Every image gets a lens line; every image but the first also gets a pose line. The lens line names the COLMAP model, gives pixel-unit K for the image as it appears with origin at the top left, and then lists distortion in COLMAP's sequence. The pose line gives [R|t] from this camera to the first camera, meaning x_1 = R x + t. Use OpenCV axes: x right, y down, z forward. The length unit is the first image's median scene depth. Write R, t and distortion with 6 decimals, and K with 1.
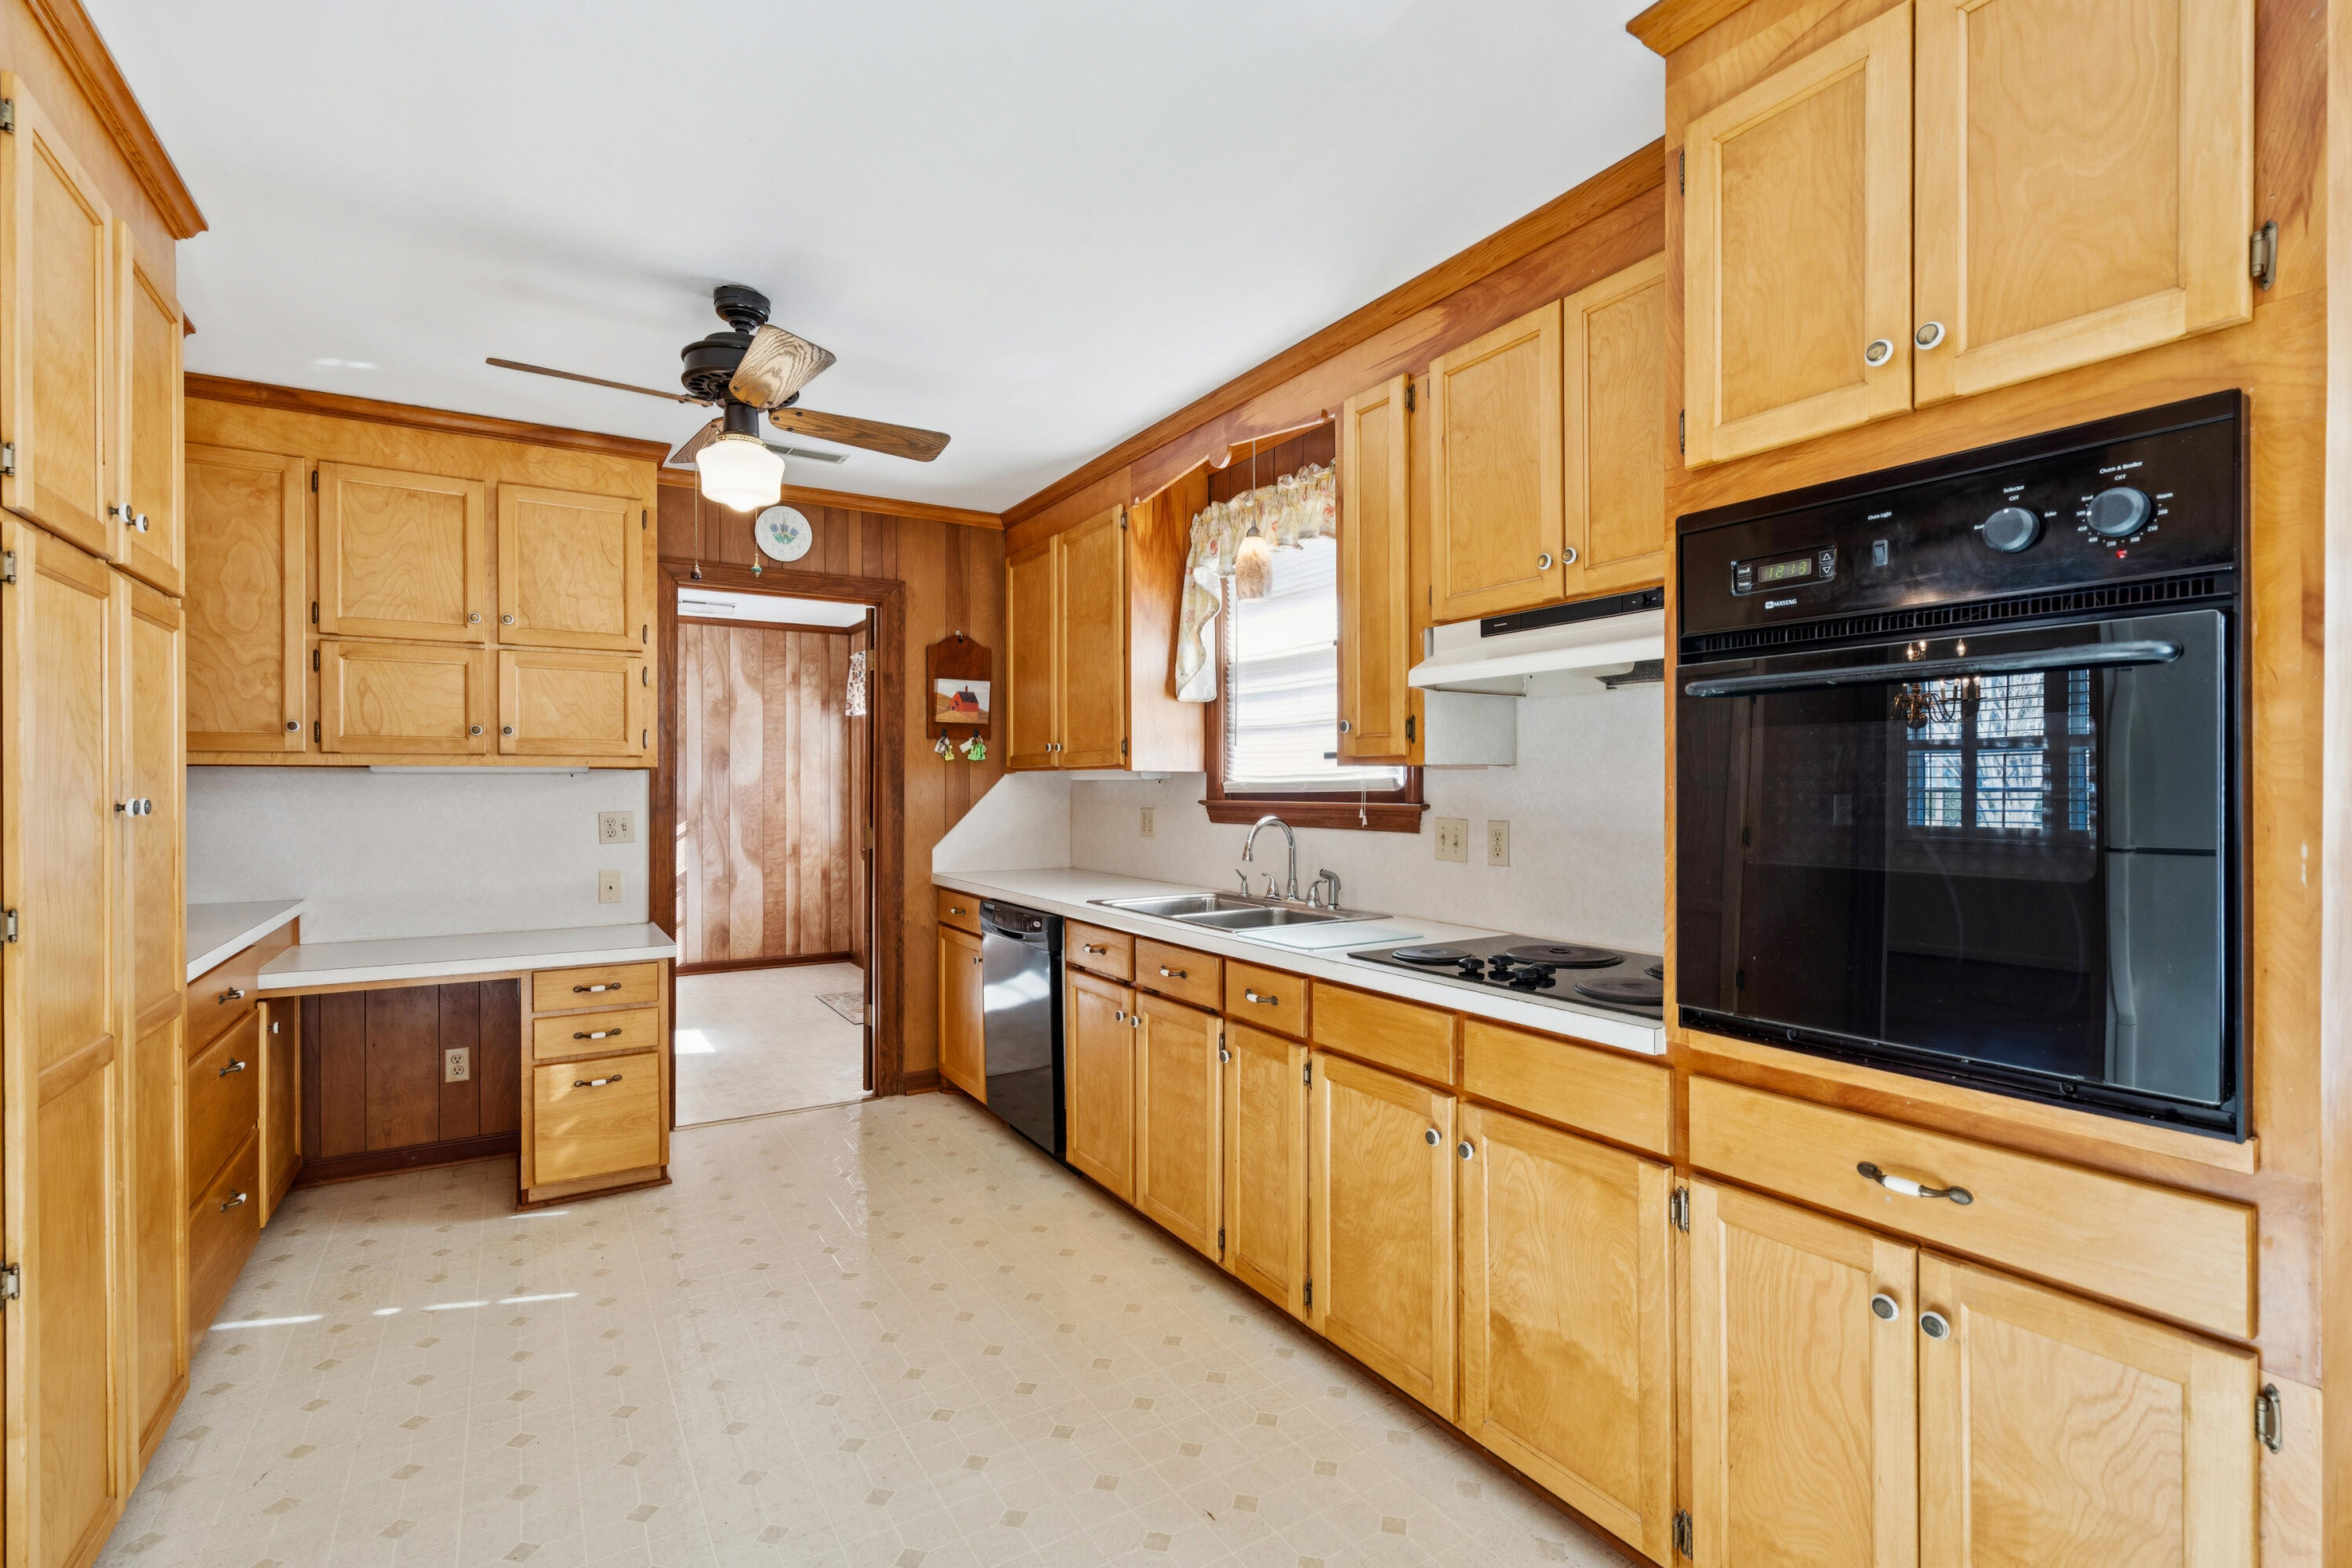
lens RADIAL K [[1079.6, 0, 1167.1], [0, 1079.6, 783.5], [0, 0, 1]] dist [0.000627, 0.000478]
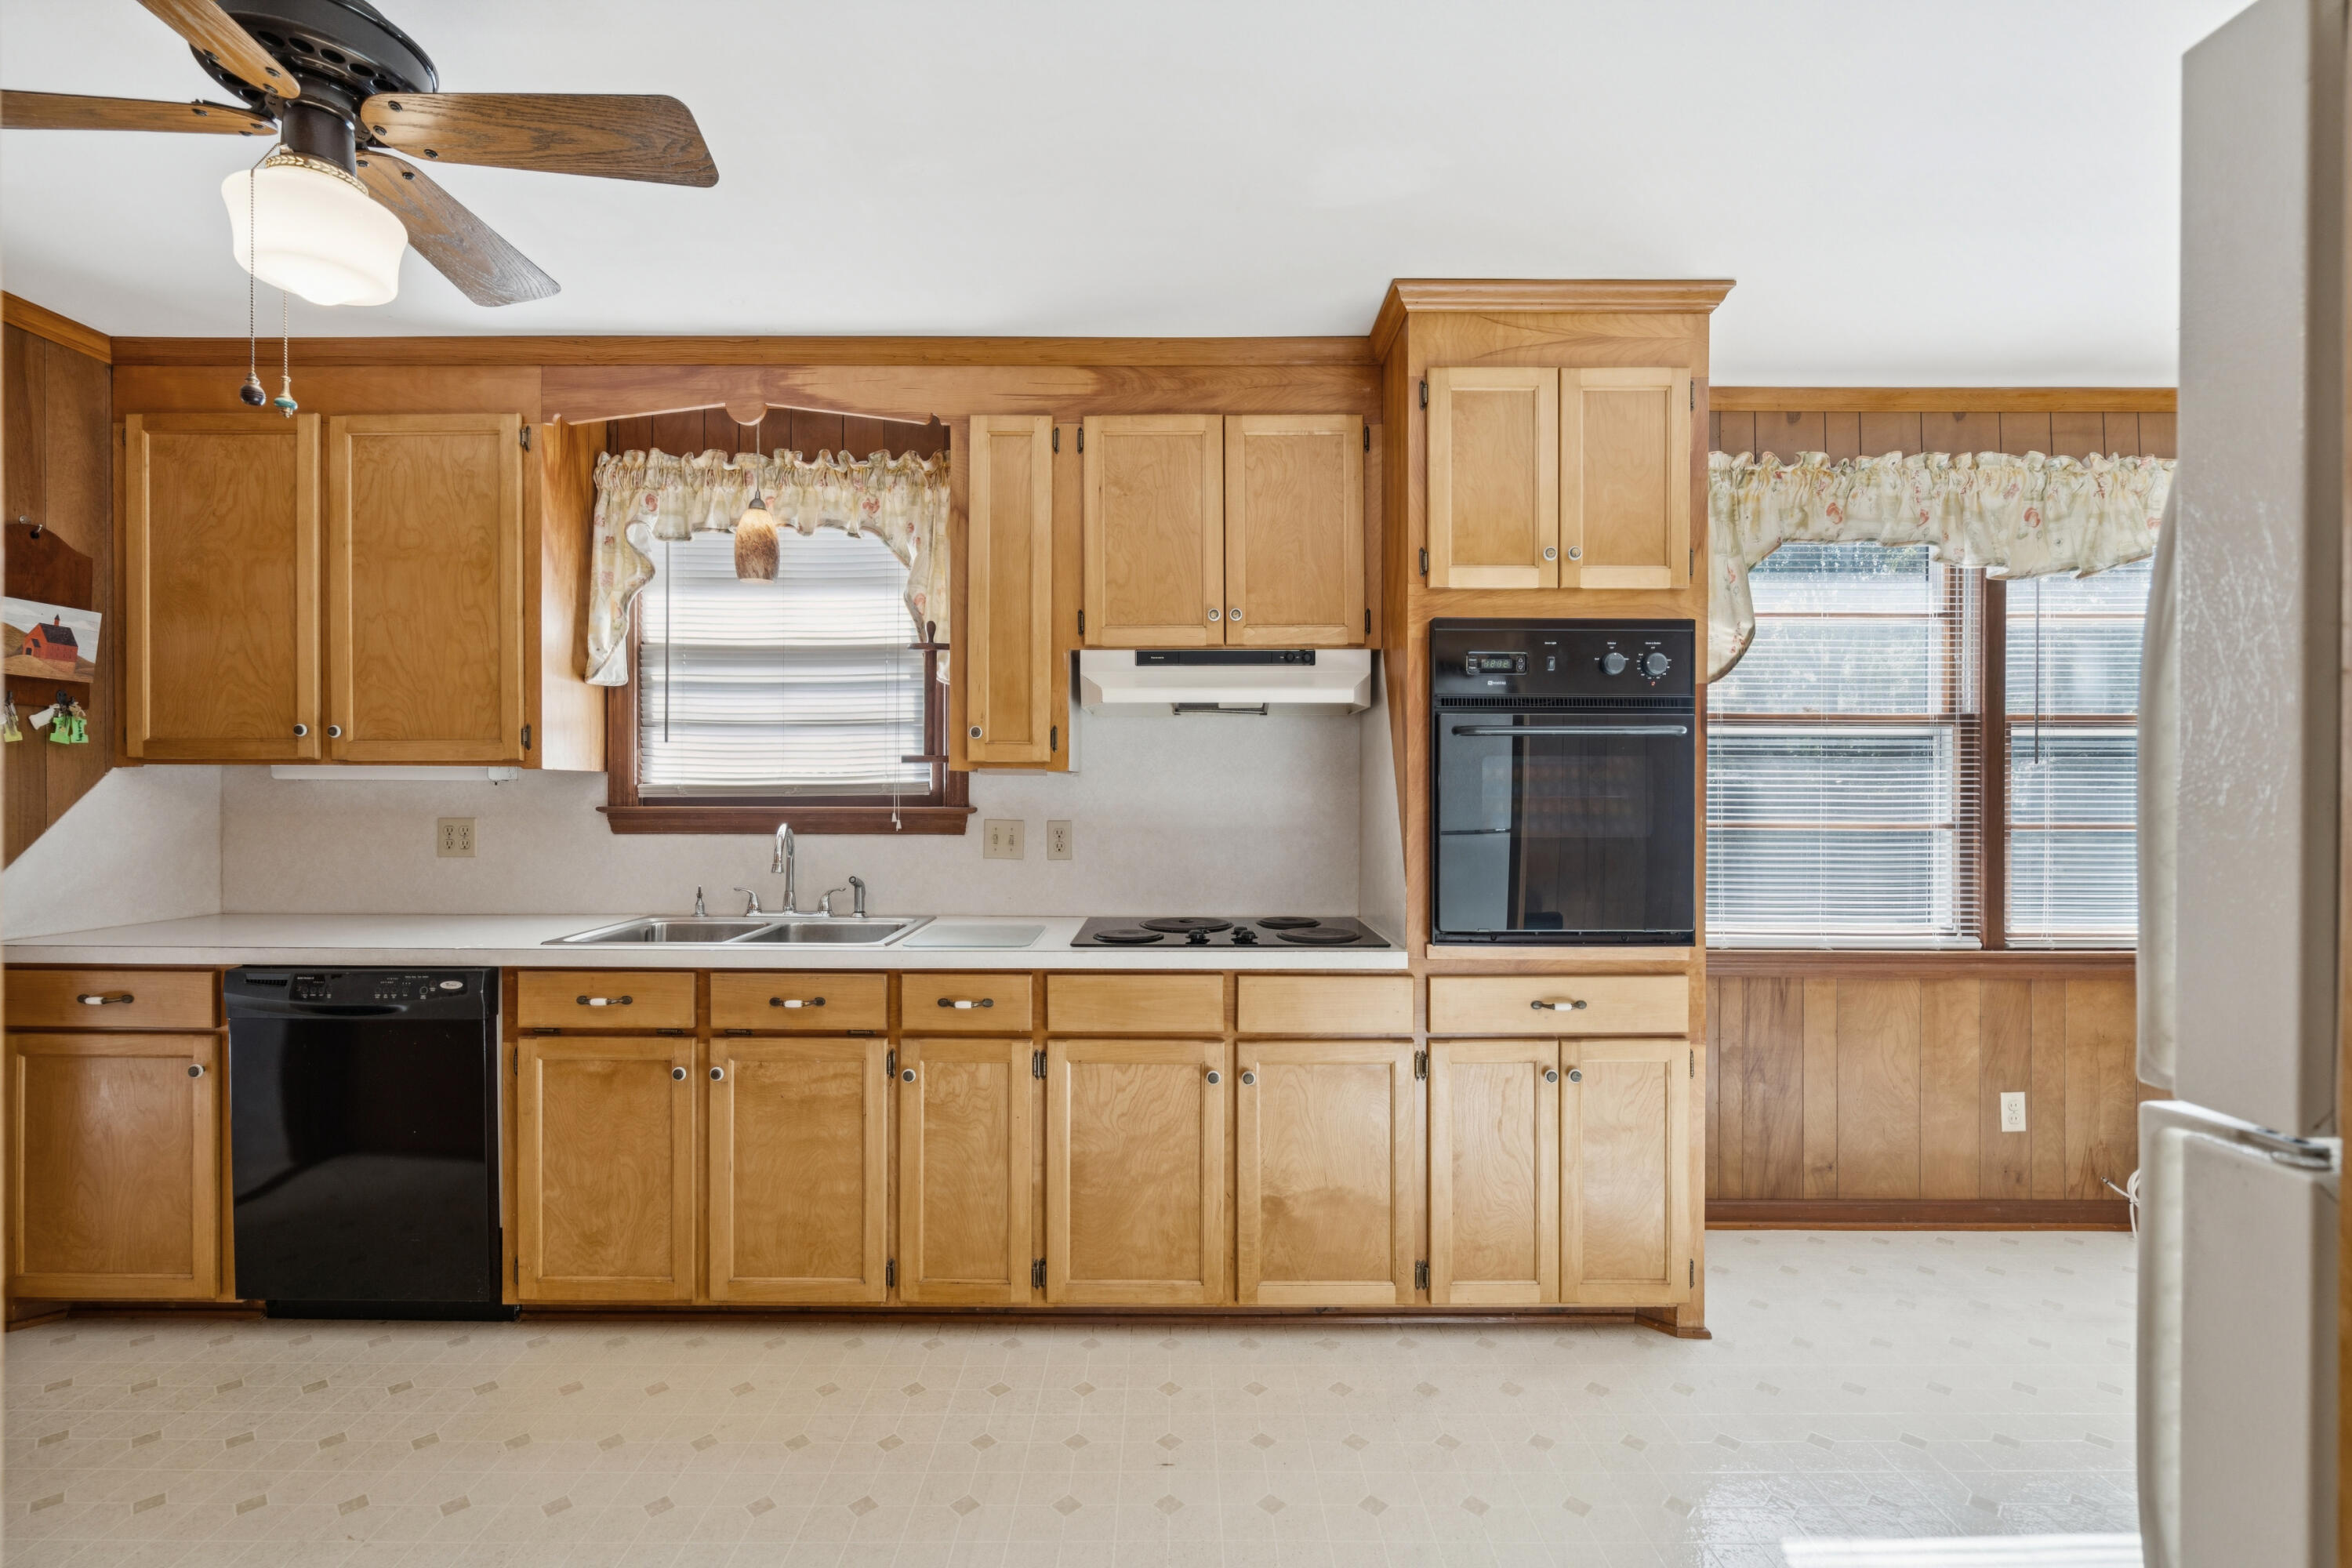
lens RADIAL K [[1071.1, 0, 1176.3], [0, 1071.1, 788.1], [0, 0, 1]] dist [0.000157, 0.000109]
pose [[0.515503, 0.005178, 0.856872, -0.591111], [-0.004745, 0.999984, -0.003188, 0.002829], [-0.856875, -0.002422, 0.515519, 0.297213]]
